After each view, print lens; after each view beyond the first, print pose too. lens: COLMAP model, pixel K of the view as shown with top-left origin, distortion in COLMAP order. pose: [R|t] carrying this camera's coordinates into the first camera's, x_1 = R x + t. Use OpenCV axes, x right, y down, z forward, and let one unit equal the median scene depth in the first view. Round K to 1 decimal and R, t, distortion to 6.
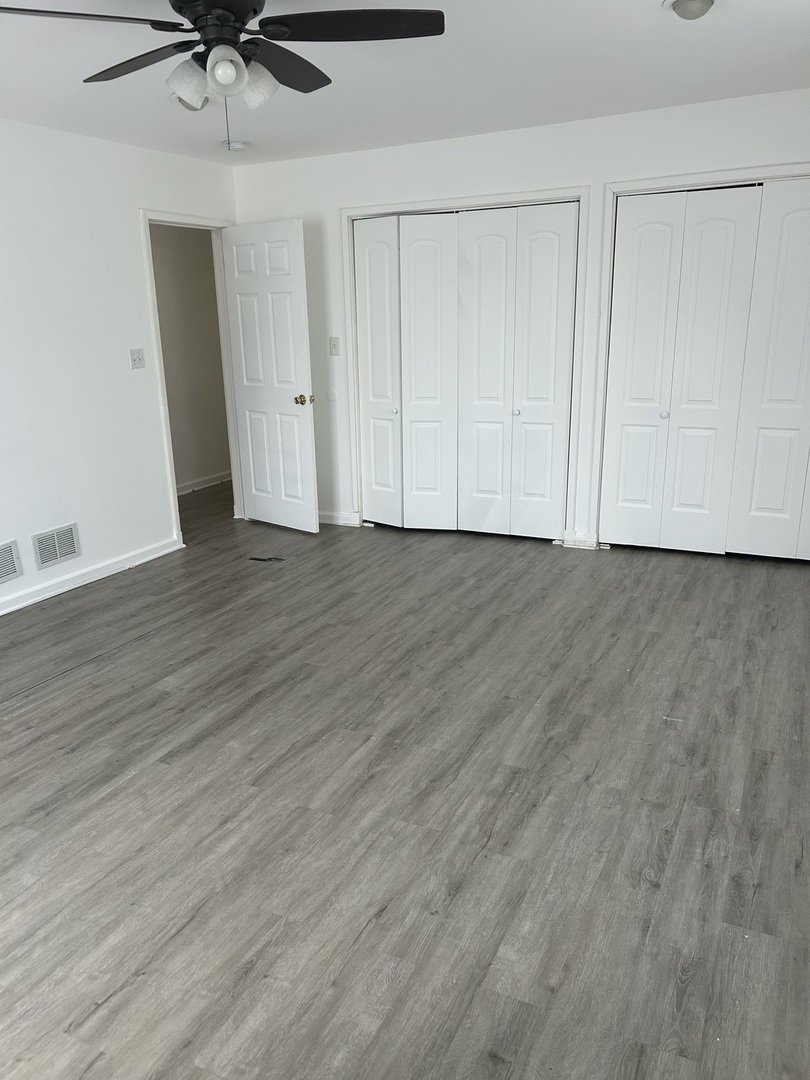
lens RADIAL K [[810.9, 0, 404.4], [0, 810.9, 541.1], [0, 0, 1]] dist [0.044476, -0.029398]
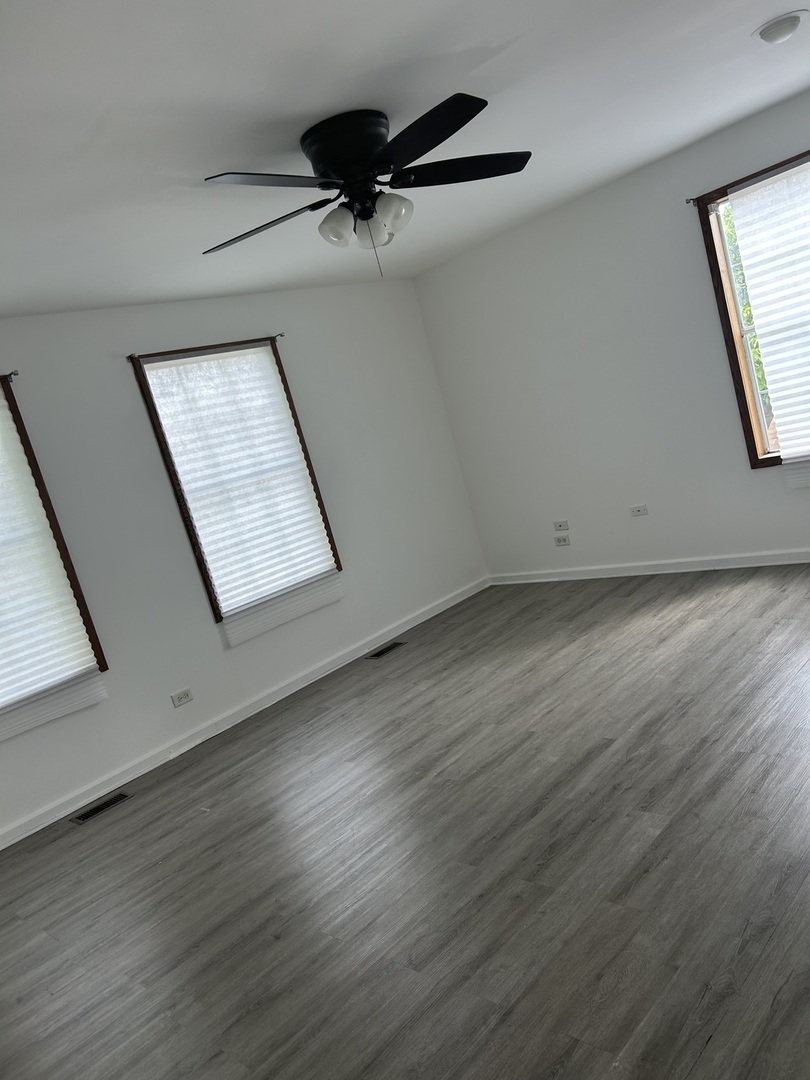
lens RADIAL K [[810.9, 0, 405.4], [0, 810.9, 541.3], [0, 0, 1]] dist [0.044476, -0.029398]
pose [[-0.910203, 0.238768, 0.338410, -0.490602], [0.361671, 0.856366, 0.368552, -0.504476], [-0.201805, 0.457850, -0.865822, 1.934854]]
